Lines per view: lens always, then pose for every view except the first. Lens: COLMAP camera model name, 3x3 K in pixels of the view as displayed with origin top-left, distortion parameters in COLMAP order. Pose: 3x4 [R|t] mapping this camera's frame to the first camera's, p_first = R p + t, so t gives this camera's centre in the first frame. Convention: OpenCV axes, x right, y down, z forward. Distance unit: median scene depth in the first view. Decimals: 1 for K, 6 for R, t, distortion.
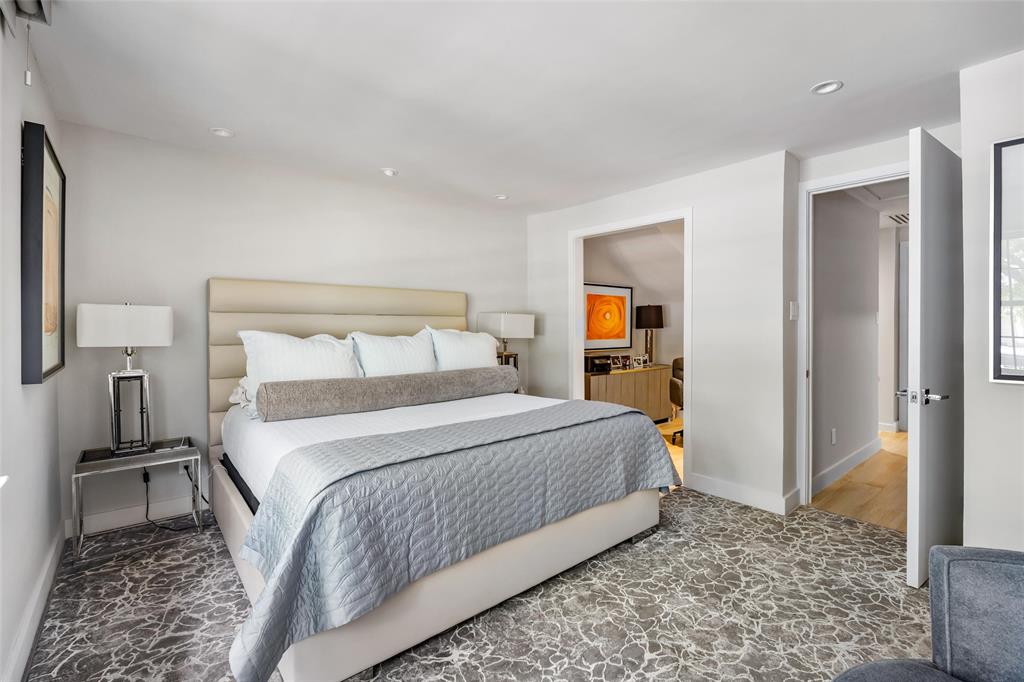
lens RADIAL K [[457.6, 0, 511.3], [0, 457.6, 334.4], [0, 0, 1]] dist [0.000004, -0.000019]
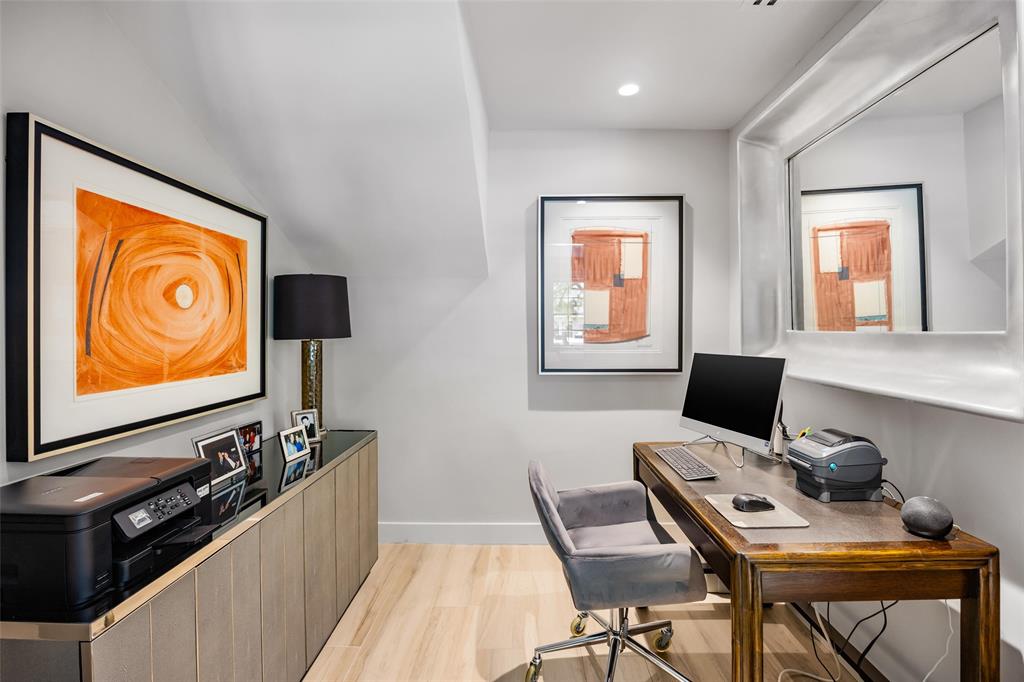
lens RADIAL K [[464.5, 0, 511.7], [0, 464.5, 334.6], [0, 0, 1]] dist [-0.005476, -0.000704]
pose [[0.651232, -0.012321, 0.758779, 0.122796], [0.019942, 0.999801, -0.000880, -0.012341], [-0.758616, 0.015705, 0.651348, 0.644641]]
